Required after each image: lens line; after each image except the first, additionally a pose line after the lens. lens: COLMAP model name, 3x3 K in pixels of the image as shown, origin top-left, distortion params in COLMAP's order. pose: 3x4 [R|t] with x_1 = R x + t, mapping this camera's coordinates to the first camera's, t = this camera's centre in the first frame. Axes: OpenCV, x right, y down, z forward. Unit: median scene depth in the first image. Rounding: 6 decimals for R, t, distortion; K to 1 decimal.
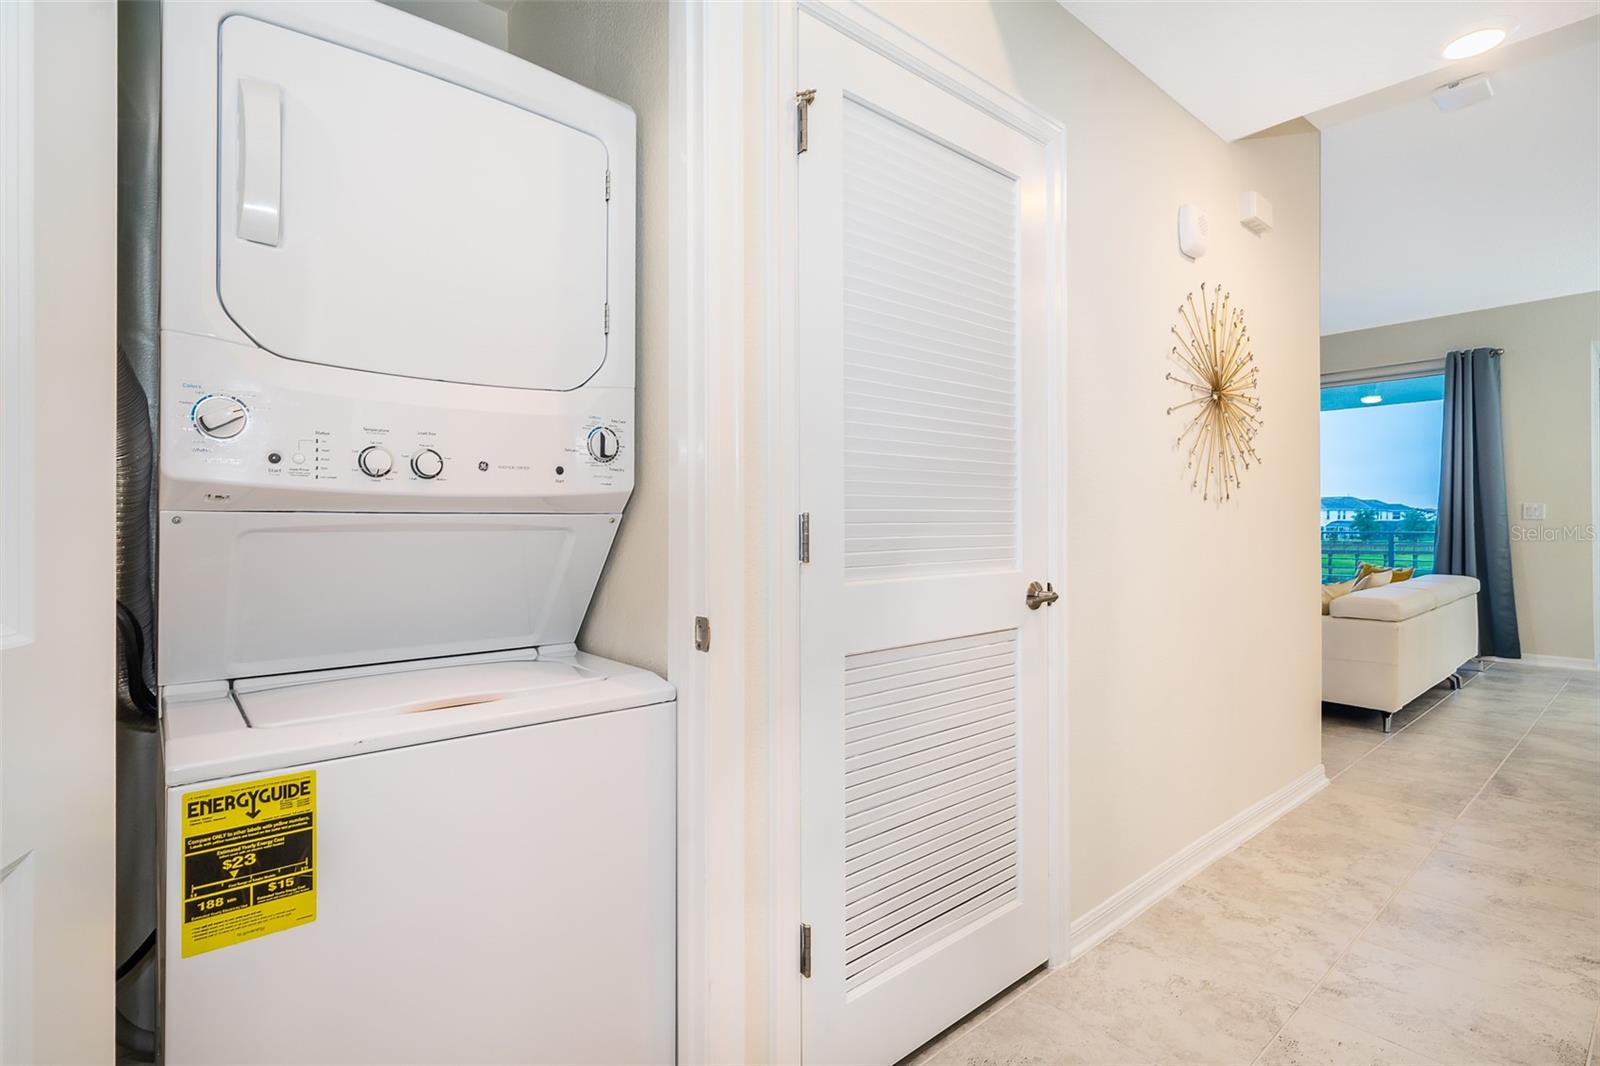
lens RADIAL K [[759.9, 0, 784.0], [0, 759.9, 527.7], [0, 0, 1]] dist [0.002888, -0.002501]
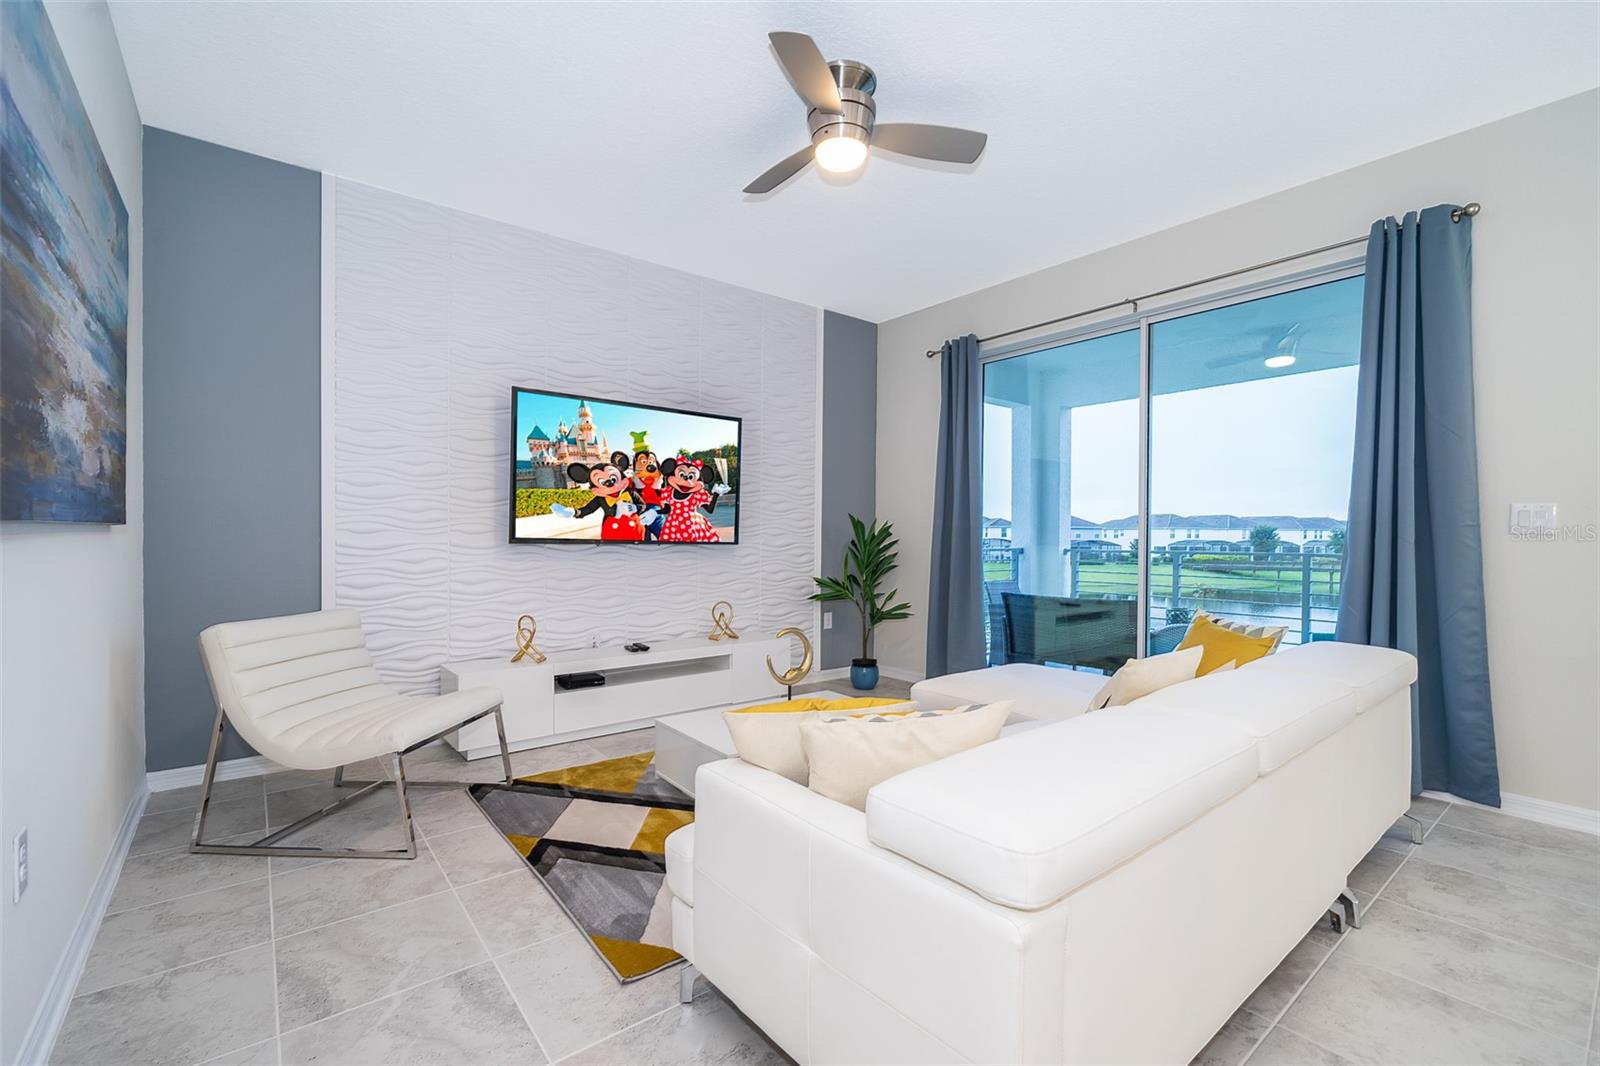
lens RADIAL K [[700.4, 0, 795.9], [0, 700.4, 547.1], [0, 0, 1]] dist [-0.001797, 0.000449]
pose [[0.999849, 0.012754, -0.011771, 0.477898], [-0.012635, 0.999868, 0.010182, -0.005280], [0.011899, -0.010032, 0.999879, 0.503504]]
